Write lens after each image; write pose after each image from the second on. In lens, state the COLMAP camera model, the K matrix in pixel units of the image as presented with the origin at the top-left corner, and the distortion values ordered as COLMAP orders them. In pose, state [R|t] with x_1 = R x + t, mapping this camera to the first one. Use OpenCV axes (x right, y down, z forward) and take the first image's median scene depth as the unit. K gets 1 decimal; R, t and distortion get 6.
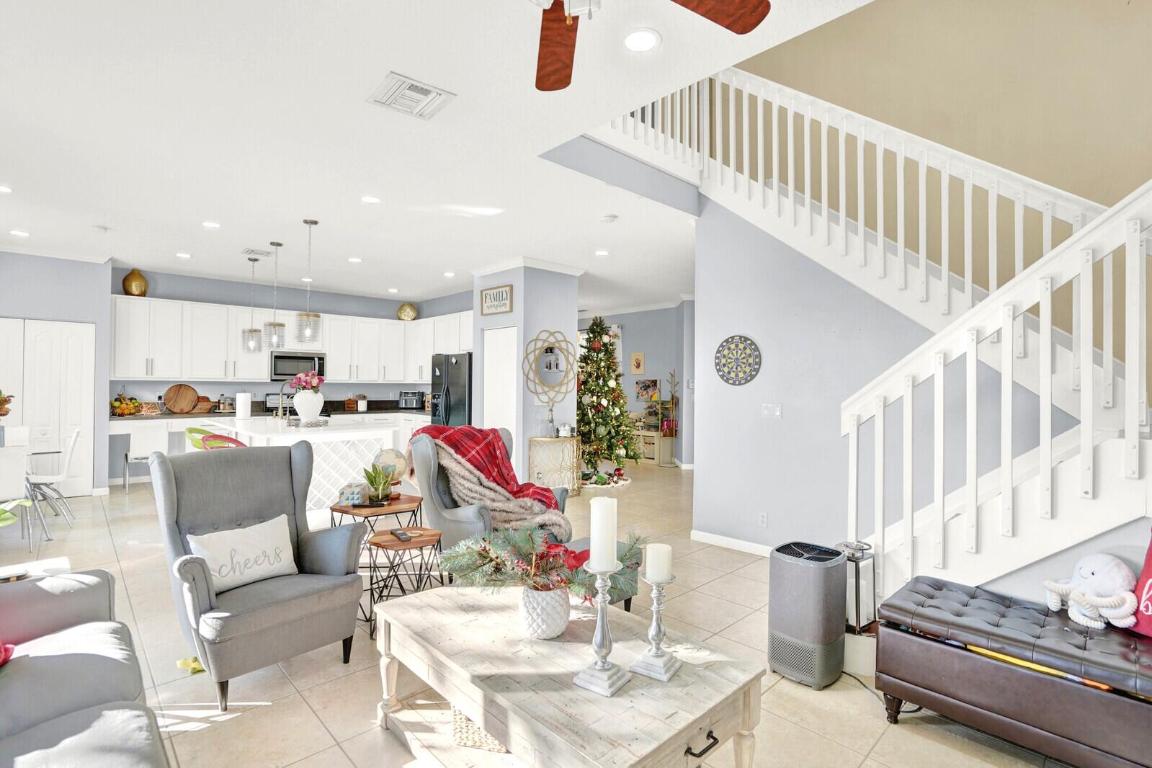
lens RADIAL K [[553.1, 0, 576.0], [0, 553.1, 384.0], [0, 0, 1]] dist [-0.001638, -0.000116]
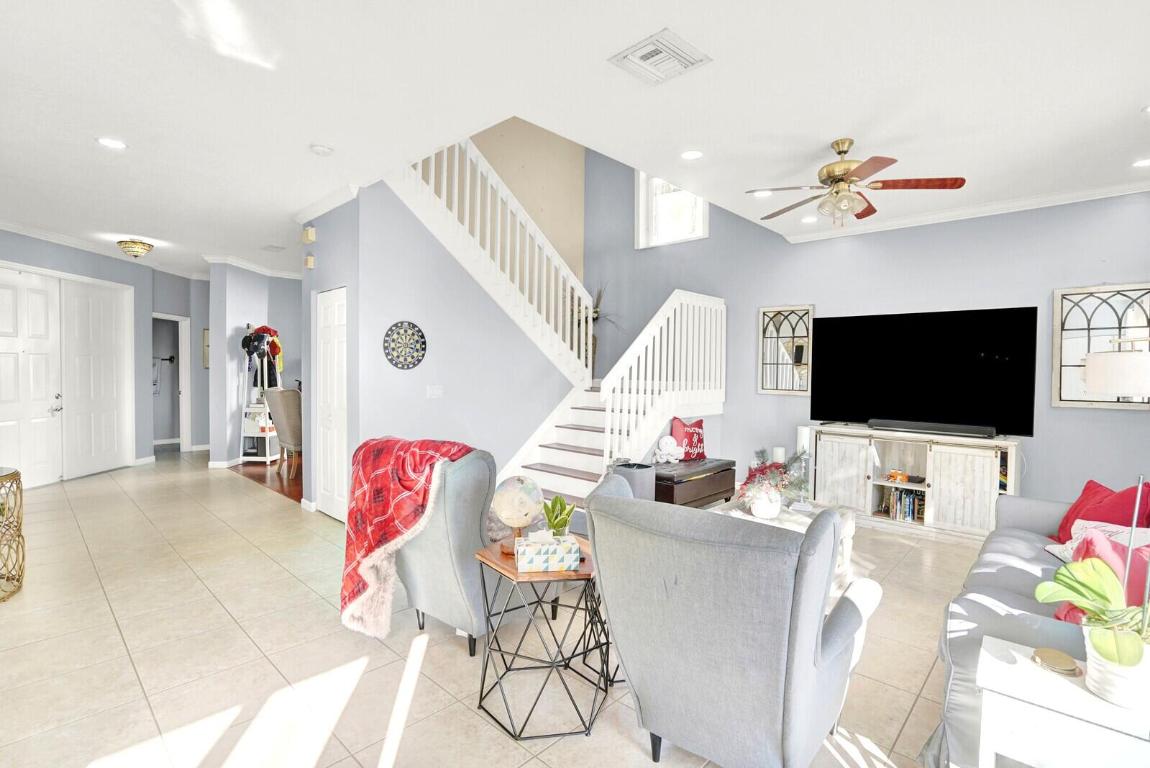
lens RADIAL K [[534.6, 0, 575.0], [0, 534.6, 384.0], [0, 0, 1]] dist [0.001454, 0.000401]
pose [[-0.011964, -0.036472, 0.999263, -0.485926], [-0.008256, 0.999304, 0.036375, -0.006237], [-0.999894, -0.007815, -0.012257, 0.467402]]
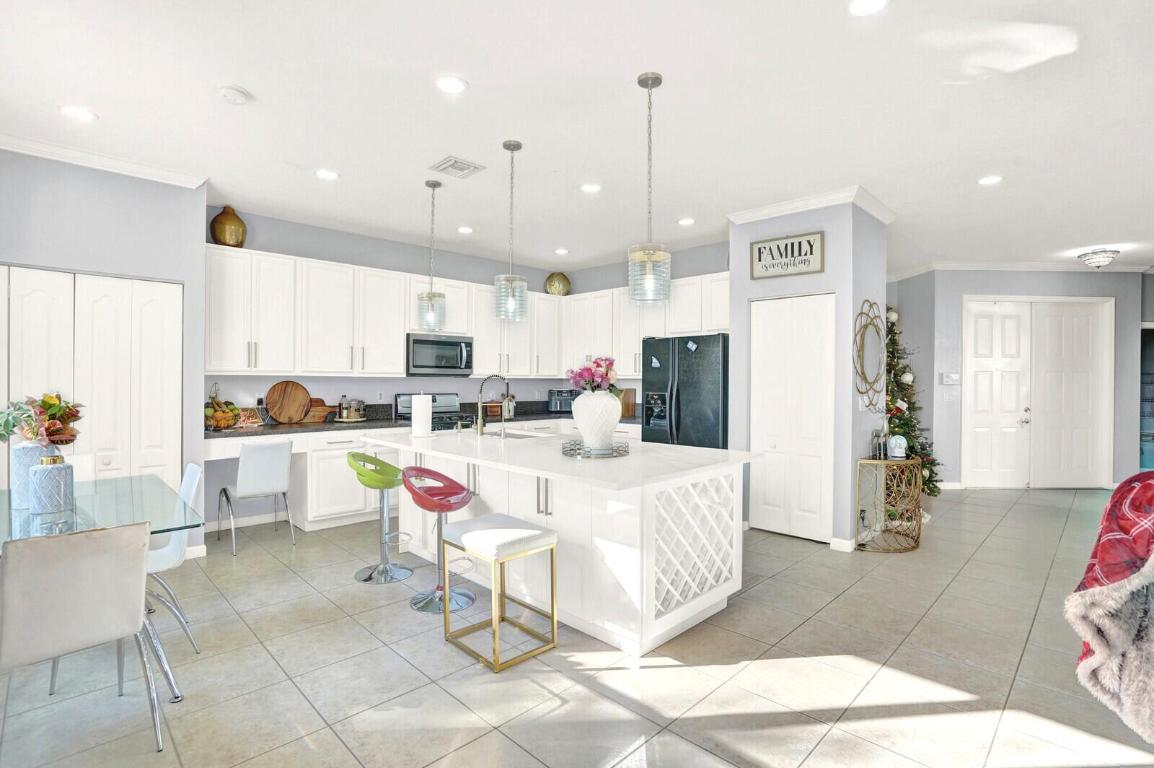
lens RADIAL K [[536.4, 0, 577.0], [0, 536.4, 384.0], [0, 0, 1]] dist [-0.027442, 0.000408]
pose [[0.998372, -0.002766, 0.056963, -0.433437], [0.002282, 0.999961, 0.008561, -0.000484], [-0.056984, -0.008417, 0.998340, 0.356706]]
